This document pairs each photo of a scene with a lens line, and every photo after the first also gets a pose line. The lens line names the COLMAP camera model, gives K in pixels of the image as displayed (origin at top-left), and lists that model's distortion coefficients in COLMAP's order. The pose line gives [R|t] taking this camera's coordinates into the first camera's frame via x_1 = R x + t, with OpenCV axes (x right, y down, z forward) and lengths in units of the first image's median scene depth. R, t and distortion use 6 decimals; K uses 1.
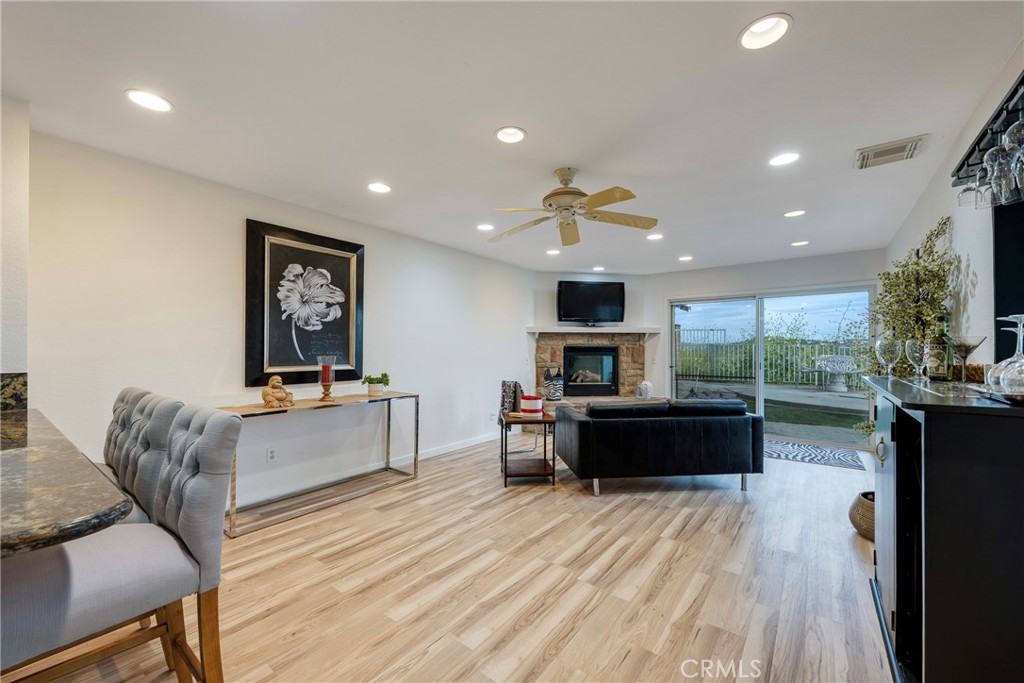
lens RADIAL K [[405.4, 0, 510.4], [0, 405.4, 349.2], [0, 0, 1]] dist [-0.001336, -0.000546]
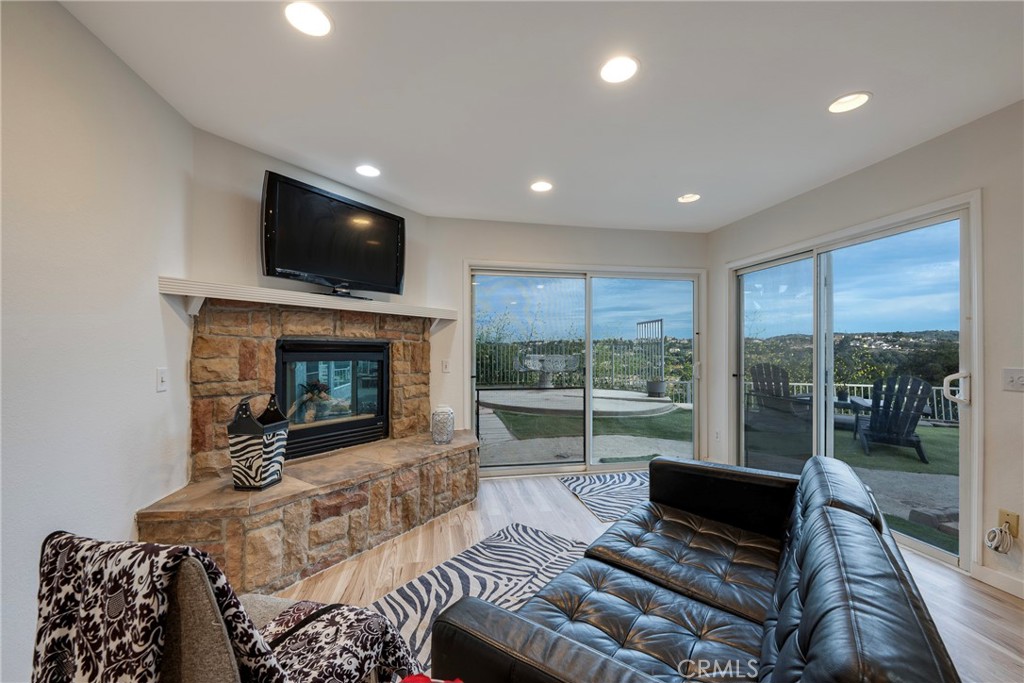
lens RADIAL K [[405.4, 0, 510.4], [0, 405.4, 349.2], [0, 0, 1]] dist [-0.001336, -0.000546]
pose [[0.674436, 0.001099, 0.738333, -0.010145], [-0.001295, 0.999999, -0.000305, 0.002717], [-0.738332, -0.000751, 0.674436, 0.553772]]
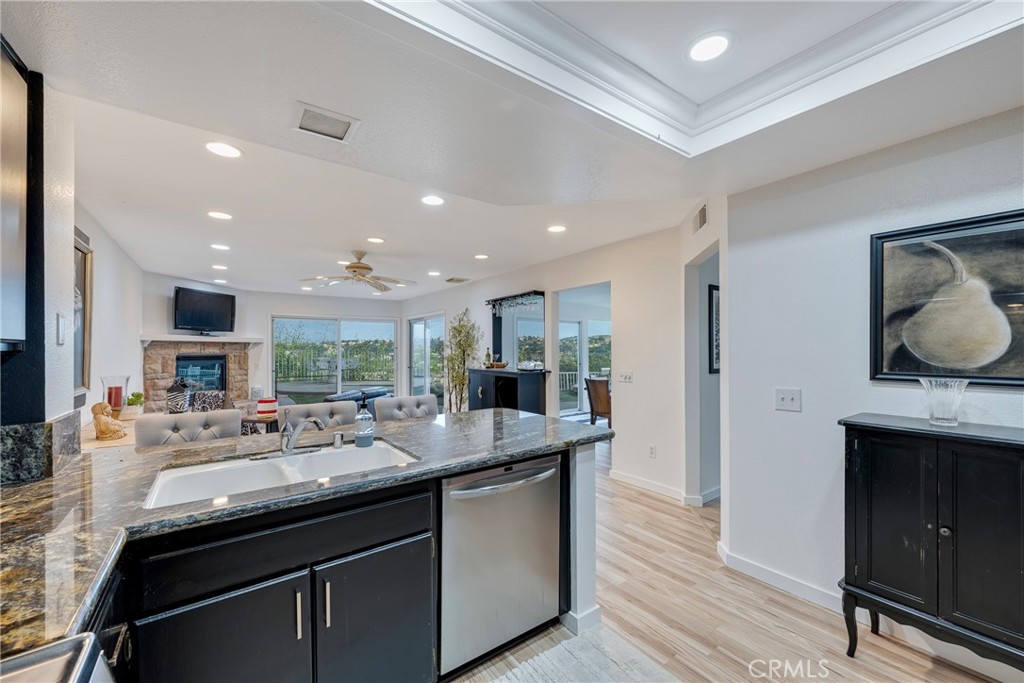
lens RADIAL K [[405.4, 0, 510.4], [0, 405.4, 349.2], [0, 0, 1]] dist [-0.001336, -0.000546]
pose [[0.295259, -0.001150, 0.955417, -0.544335], [0.002271, 0.999997, 0.000502, -0.020431], [-0.955415, 0.002021, 0.295261, -0.027955]]
